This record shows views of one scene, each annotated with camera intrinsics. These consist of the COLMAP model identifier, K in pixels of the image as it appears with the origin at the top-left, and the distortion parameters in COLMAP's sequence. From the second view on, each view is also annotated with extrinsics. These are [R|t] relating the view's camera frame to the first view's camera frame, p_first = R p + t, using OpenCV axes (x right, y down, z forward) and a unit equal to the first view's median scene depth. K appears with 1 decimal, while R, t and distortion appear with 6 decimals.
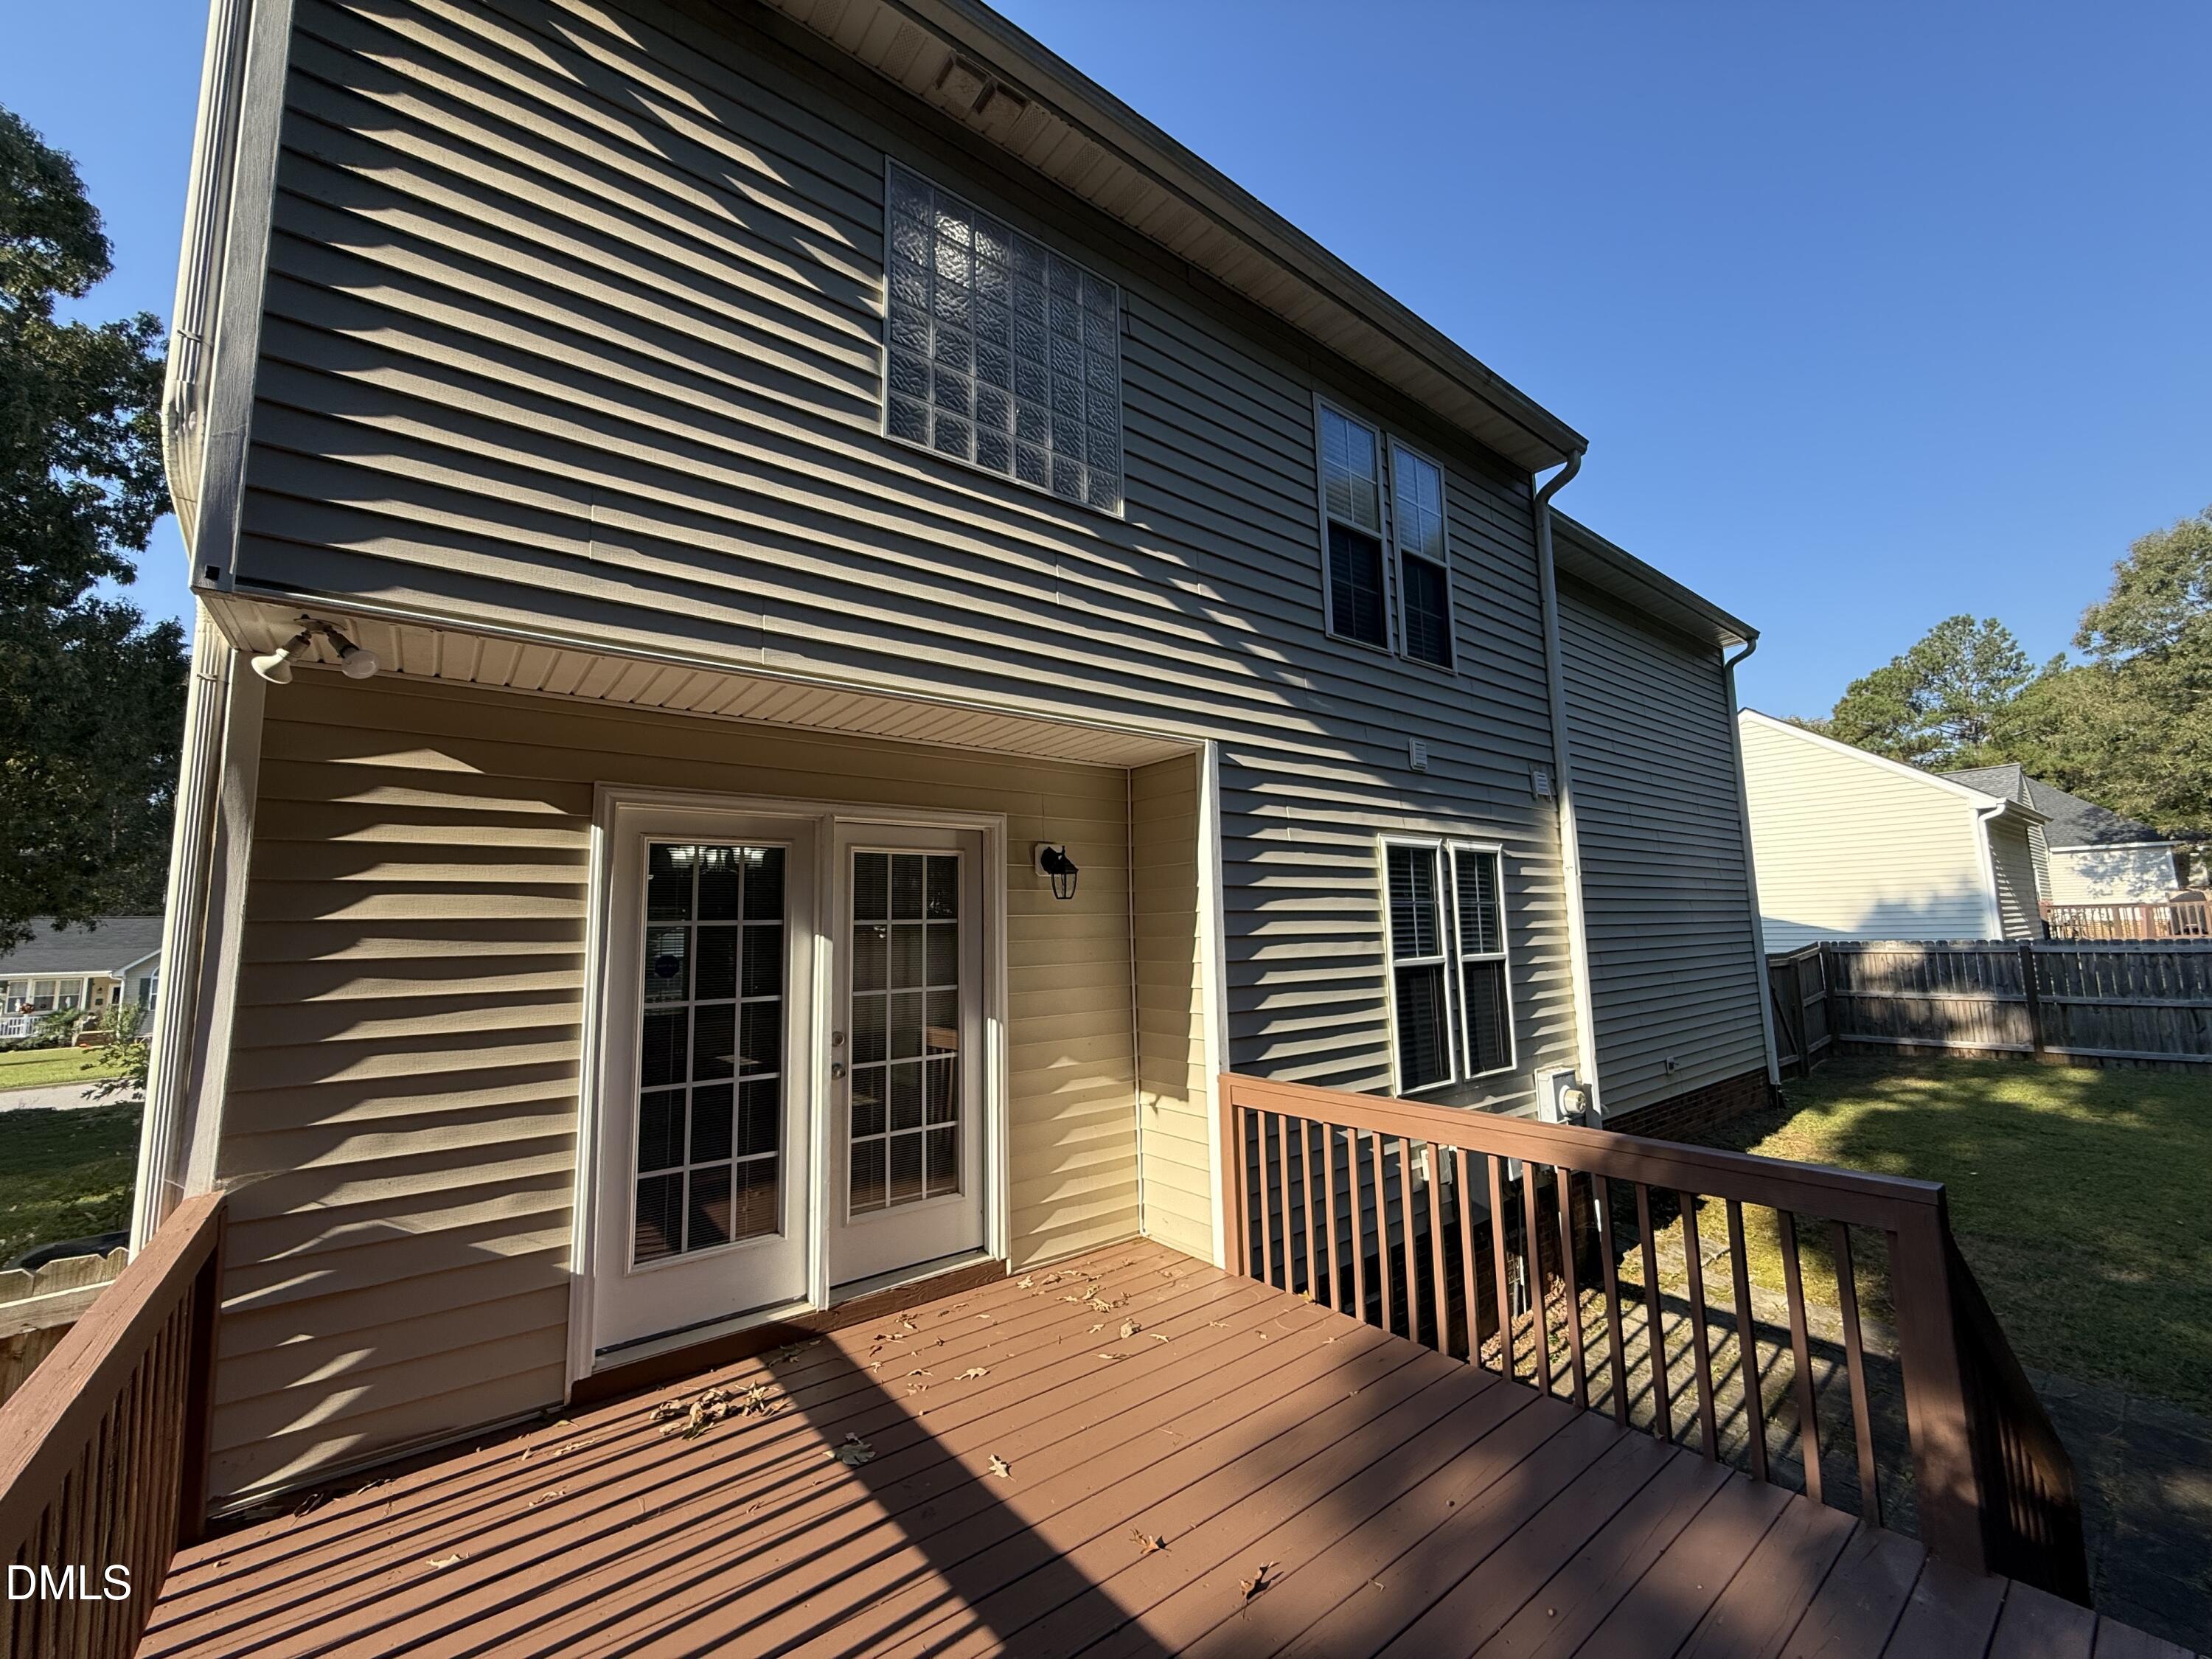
lens RADIAL K [[883.8, 0, 1103.4], [0, 883.8, 824.3], [0, 0, 1]] dist [-0.000974, 0.000496]
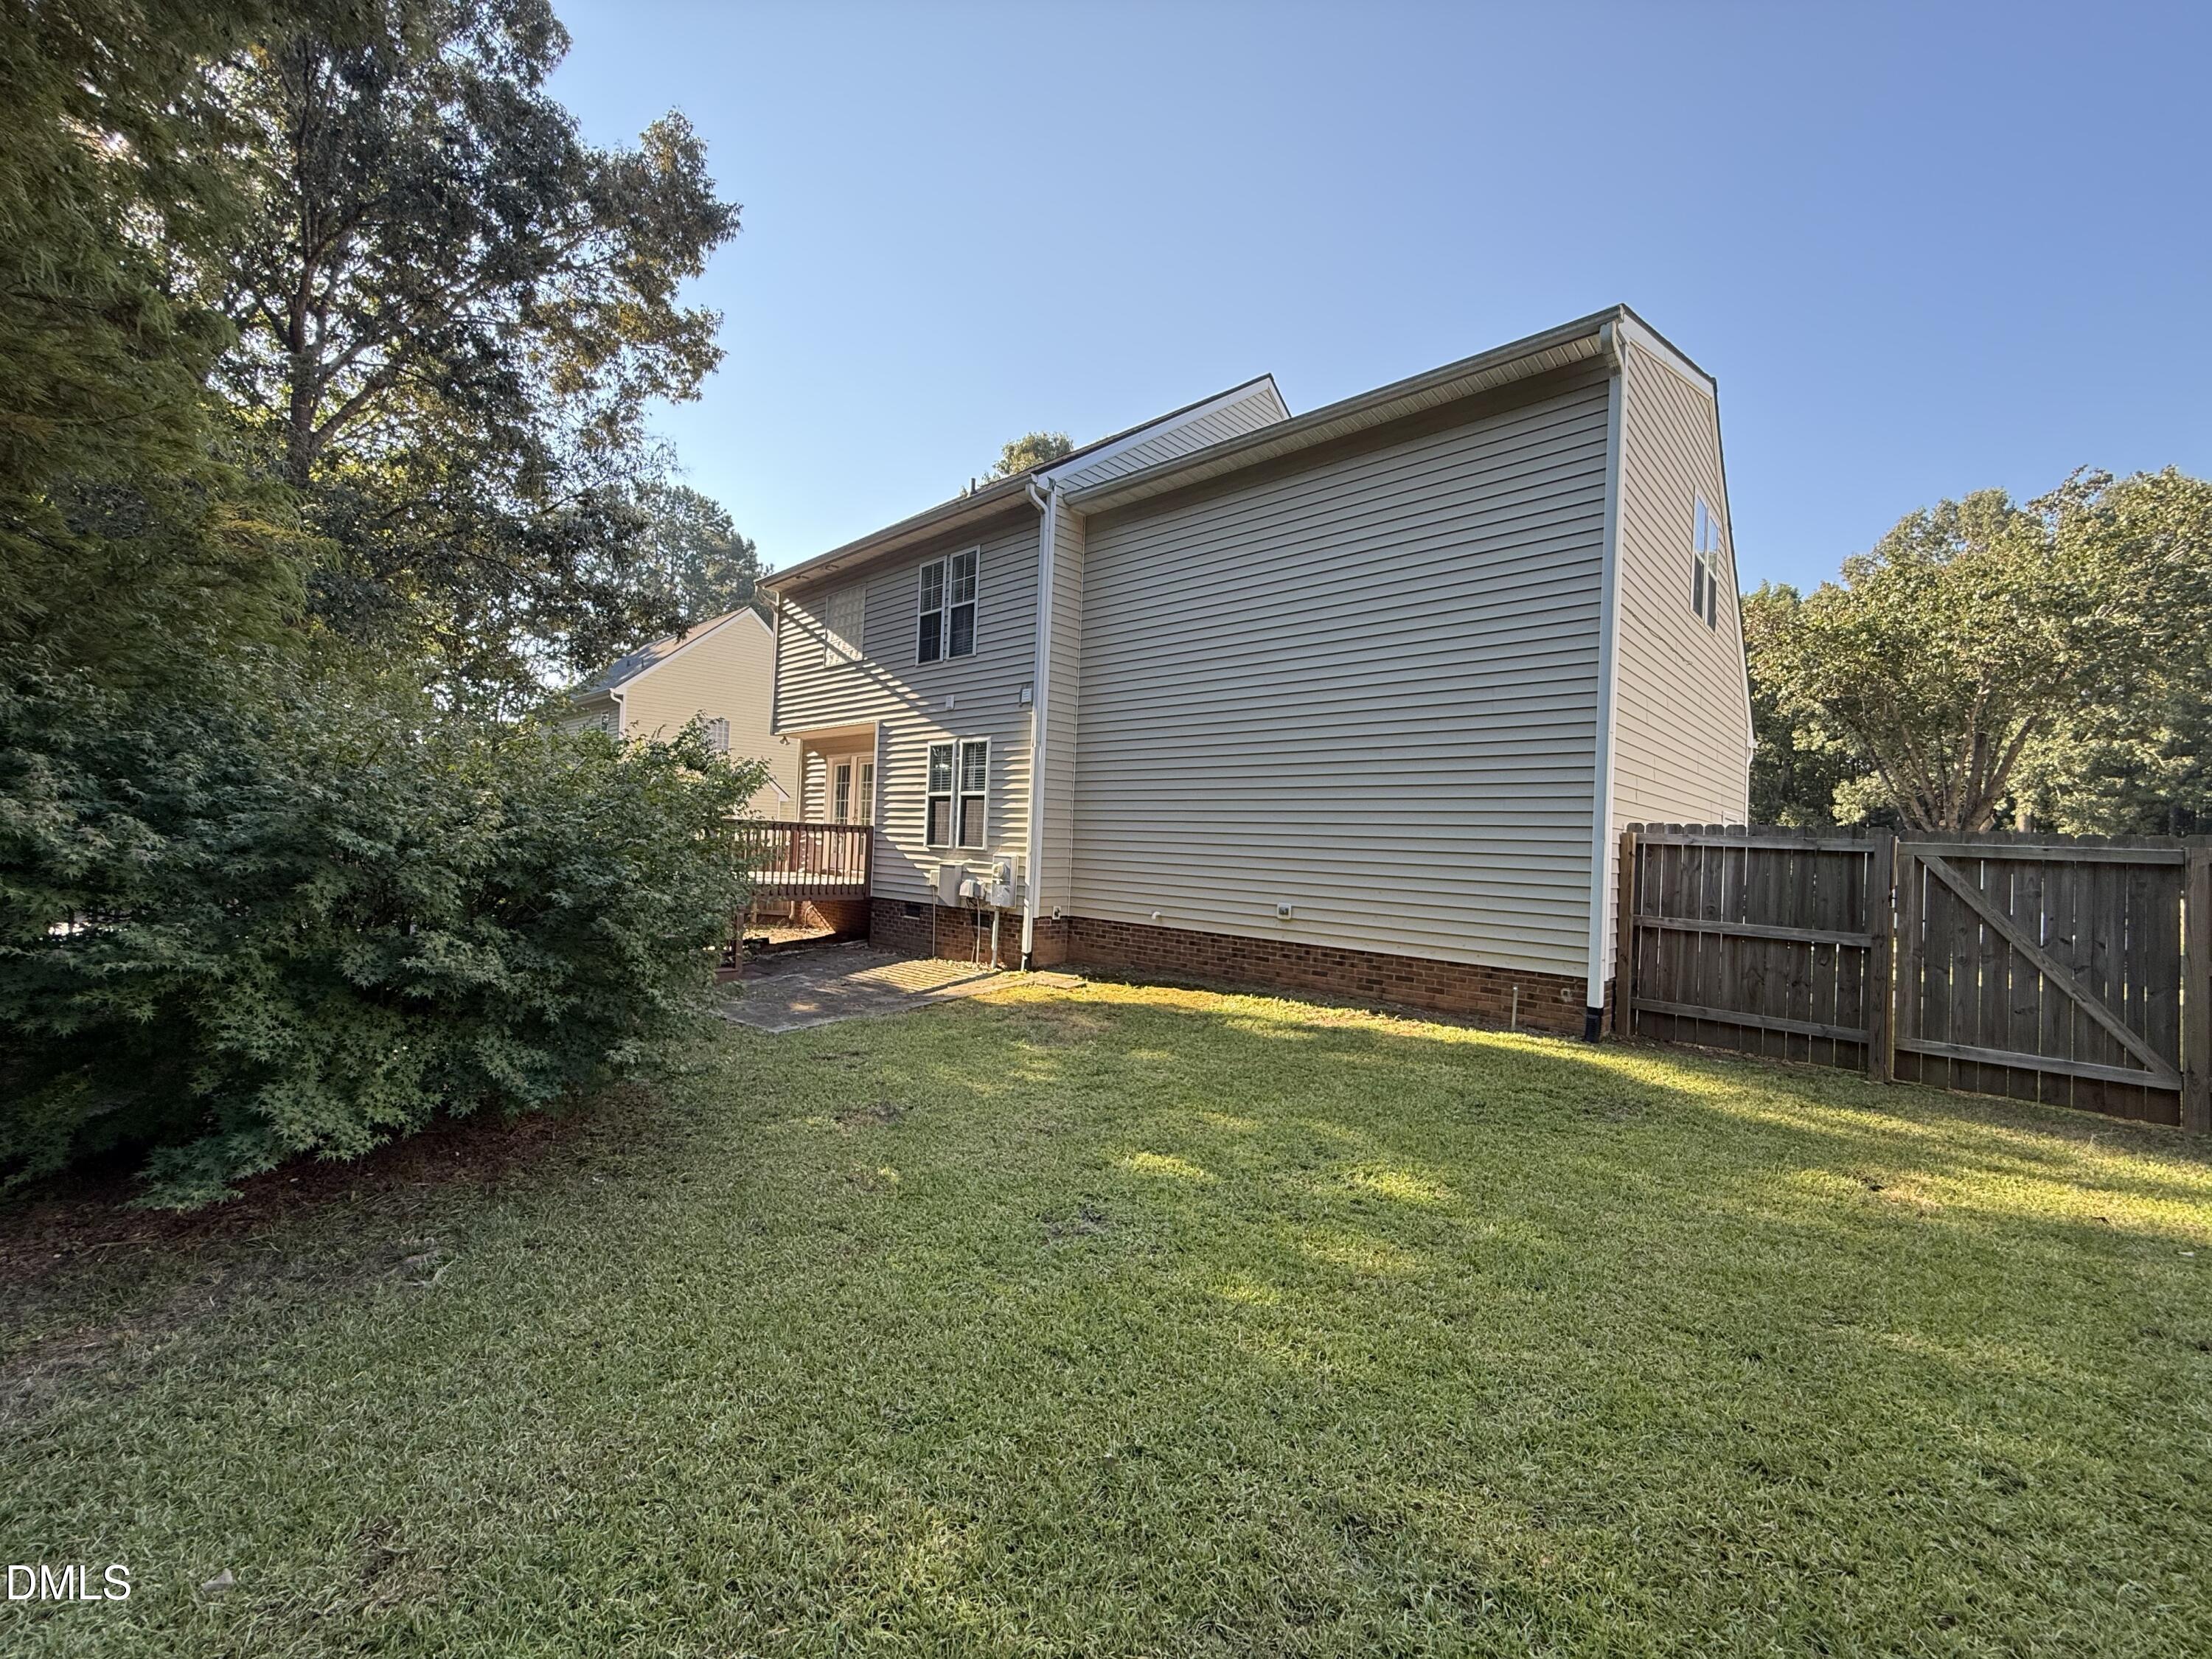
lens RADIAL K [[883.8, 0, 1098.6], [0, 883.8, 829.9], [0, 0, 1]] dist [-0.000974, 0.000496]
pose [[0.143545, 0.006835, -0.989620, 2.784561], [0.074929, 0.997031, 0.017754, 0.244411], [0.986803, -0.076700, 0.142607, 1.097636]]
